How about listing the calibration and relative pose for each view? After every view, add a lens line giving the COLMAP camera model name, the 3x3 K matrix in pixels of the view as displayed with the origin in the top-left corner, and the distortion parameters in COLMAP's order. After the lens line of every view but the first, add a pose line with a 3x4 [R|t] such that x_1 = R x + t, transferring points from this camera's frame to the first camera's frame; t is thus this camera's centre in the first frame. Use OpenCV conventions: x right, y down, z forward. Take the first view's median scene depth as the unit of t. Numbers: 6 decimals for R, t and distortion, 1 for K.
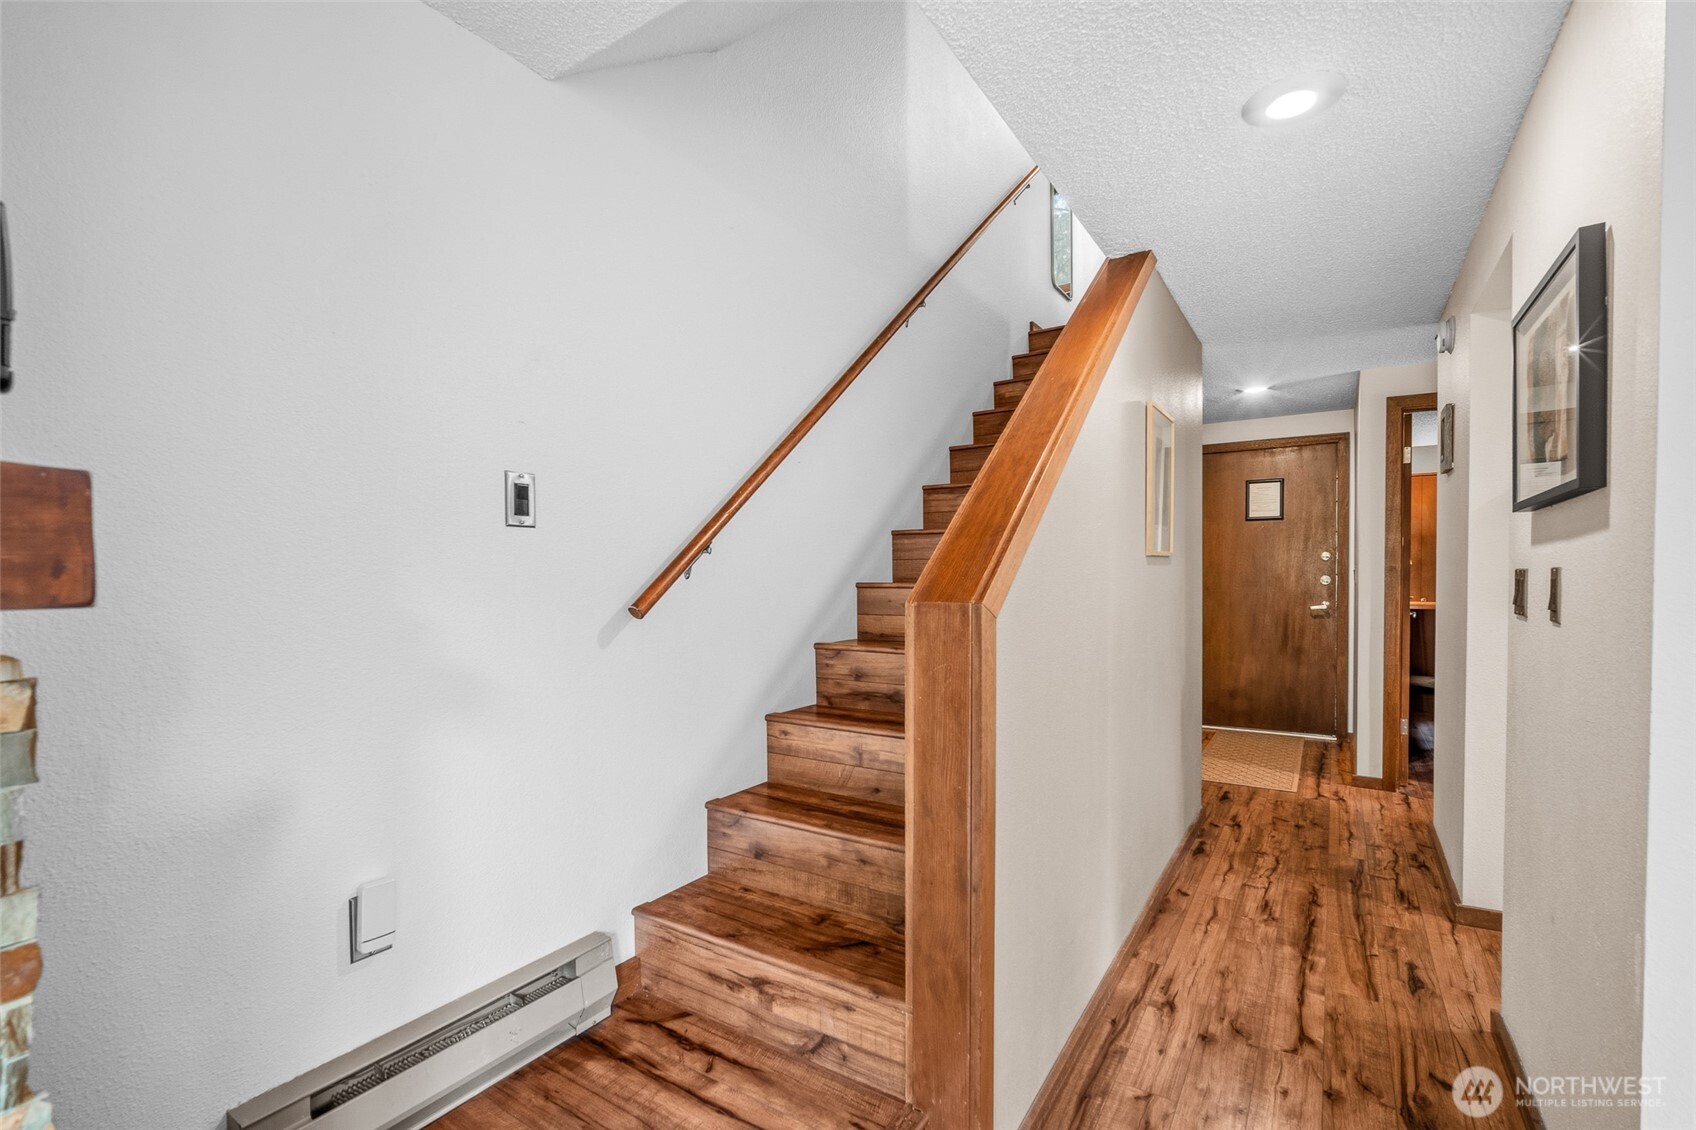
lens RADIAL K [[755.6, 0, 844.3], [0, 755.6, 589.5], [0, 0, 1]] dist [-0.014156, 0.000211]
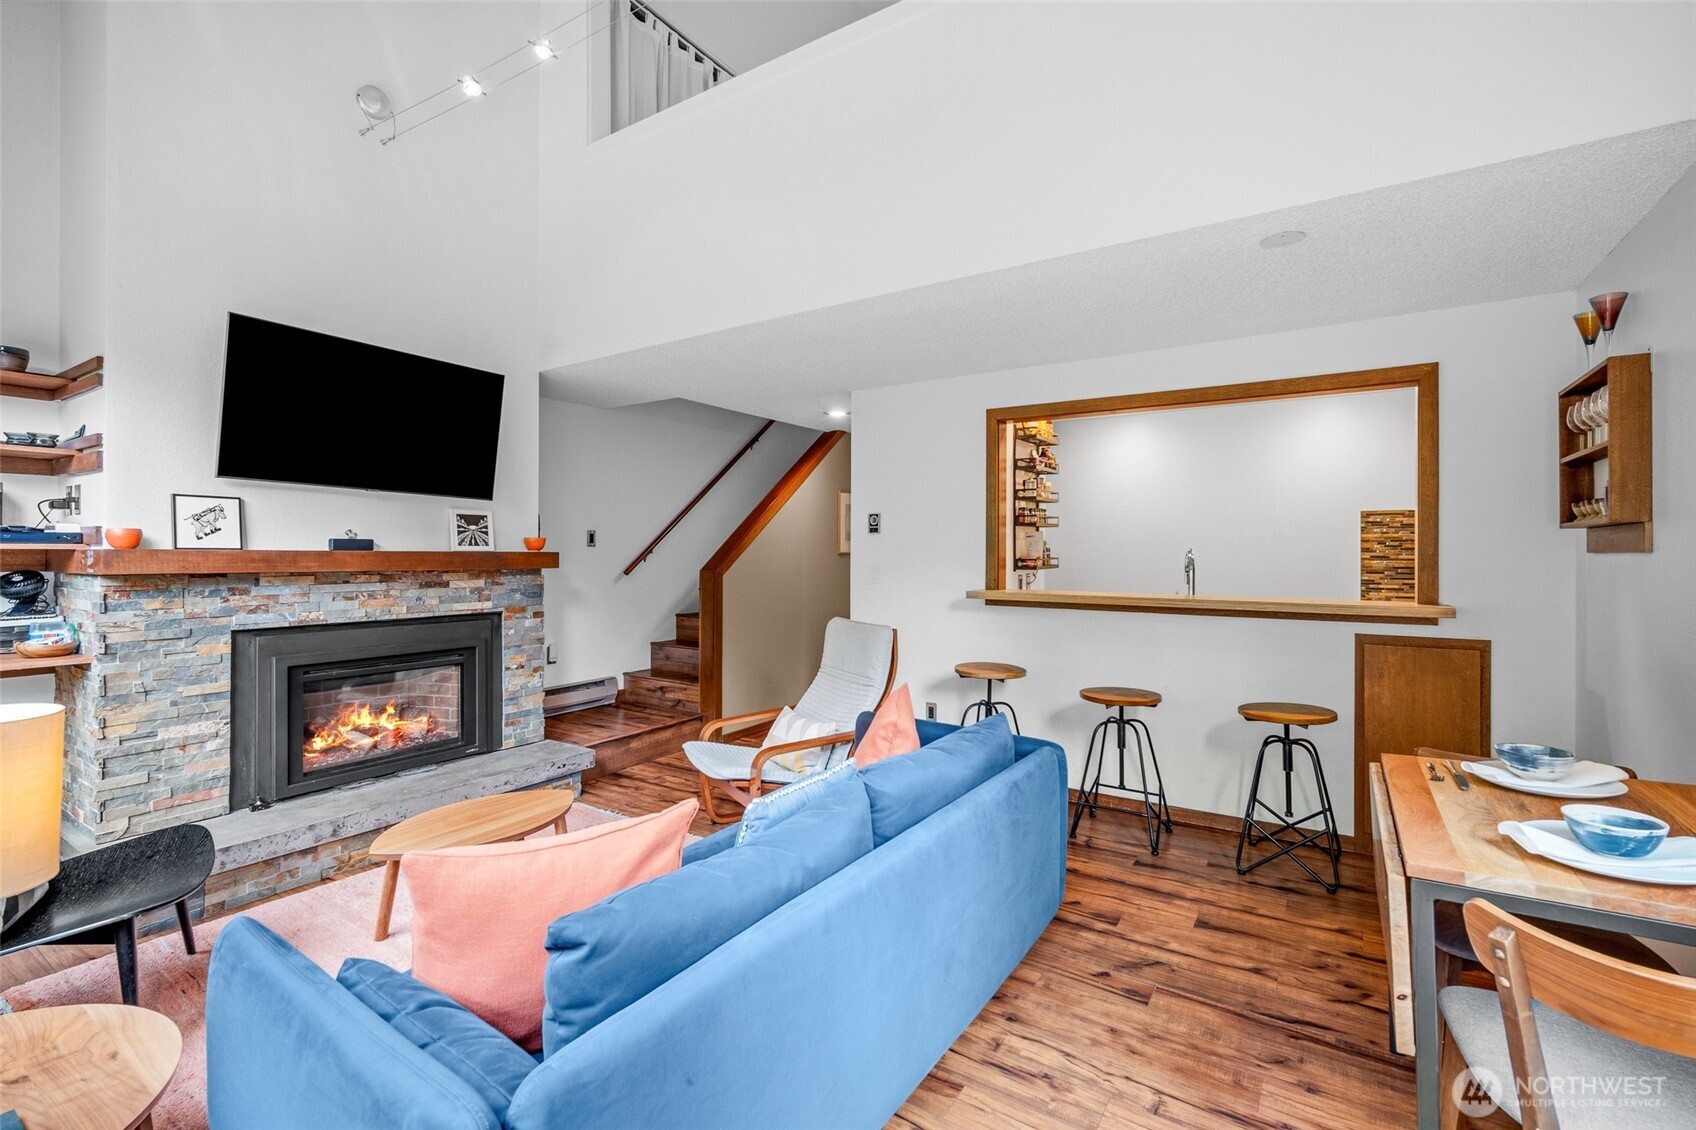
lens RADIAL K [[744.2, 0, 847.0], [0, 744.2, 550.2], [0, 0, 1]] dist [-0.009523, 0.000122]
pose [[0.999922, 0.012513, -0.000231, 0.539443], [-0.012515, 0.999742, -0.018977, -0.014826], [-0.000007, 0.018978, 0.999820, -1.754622]]
